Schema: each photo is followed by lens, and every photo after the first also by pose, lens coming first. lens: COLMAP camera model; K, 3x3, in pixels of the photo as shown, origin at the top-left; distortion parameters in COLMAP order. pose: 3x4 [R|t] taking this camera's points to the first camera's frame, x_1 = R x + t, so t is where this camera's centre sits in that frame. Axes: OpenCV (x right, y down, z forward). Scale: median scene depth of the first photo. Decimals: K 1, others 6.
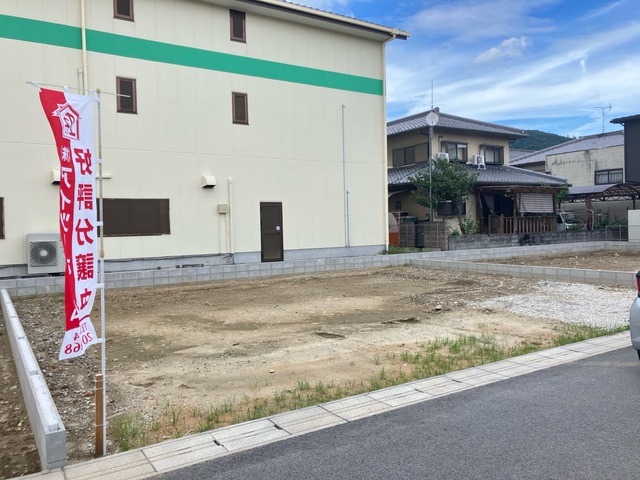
lens RADIAL K [[527.6, 0, 320.0], [0, 527.6, 240.0], [0, 0, 1]] dist [0.021758, -0.002027]
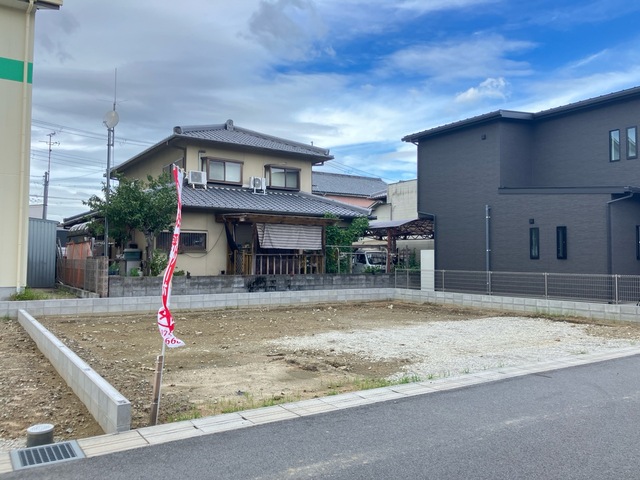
lens RADIAL K [[527.6, 0, 320.0], [0, 527.6, 240.0], [0, 0, 1]] dist [0.021758, -0.002027]
pose [[0.999532, 0.027985, 0.012380, 0.416529], [-0.027112, 0.997465, -0.065797, -0.014510], [-0.014190, 0.065430, 0.997756, 0.212471]]
